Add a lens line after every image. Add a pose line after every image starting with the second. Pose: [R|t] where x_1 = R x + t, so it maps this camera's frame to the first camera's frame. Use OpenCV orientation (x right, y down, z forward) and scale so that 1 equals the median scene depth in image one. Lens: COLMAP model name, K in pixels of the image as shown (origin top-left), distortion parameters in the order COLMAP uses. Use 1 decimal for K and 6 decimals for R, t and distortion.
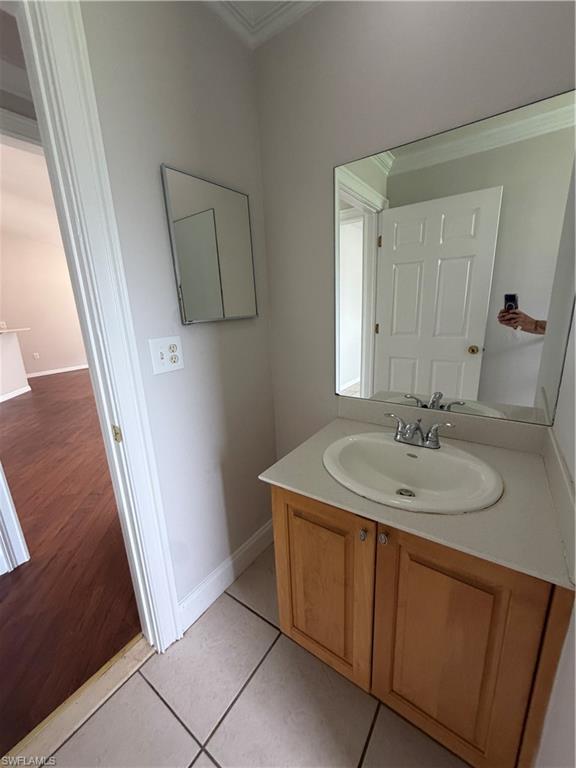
lens RADIAL K [[307.6, 0, 287.2], [0, 307.6, 381.5], [0, 0, 1]] dist [0.000882, 0.000608]
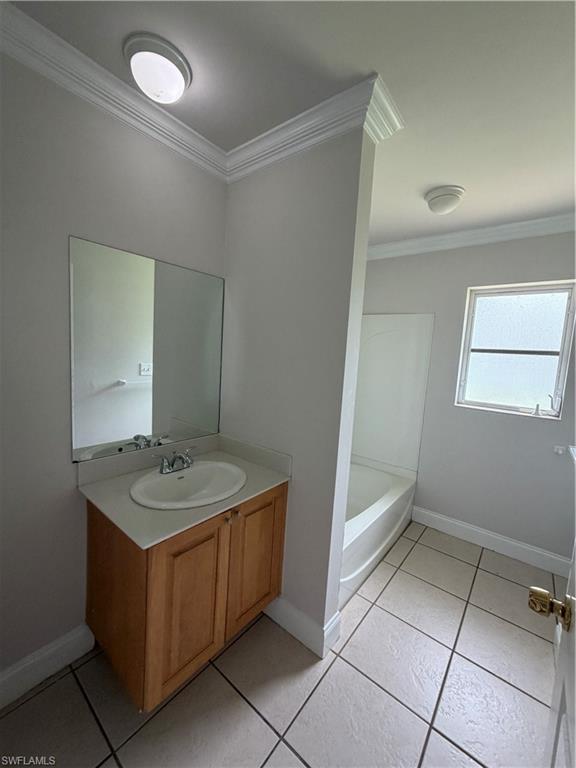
lens RADIAL K [[307.6, 0, 287.2], [0, 307.6, 381.5], [0, 0, 1]] dist [0.000882, 0.000608]
pose [[0.063693, -0.046110, 0.996904, -0.968791], [0.181224, 0.982858, 0.033882, -0.151943], [-0.981377, 0.178505, 0.070957, 0.370680]]
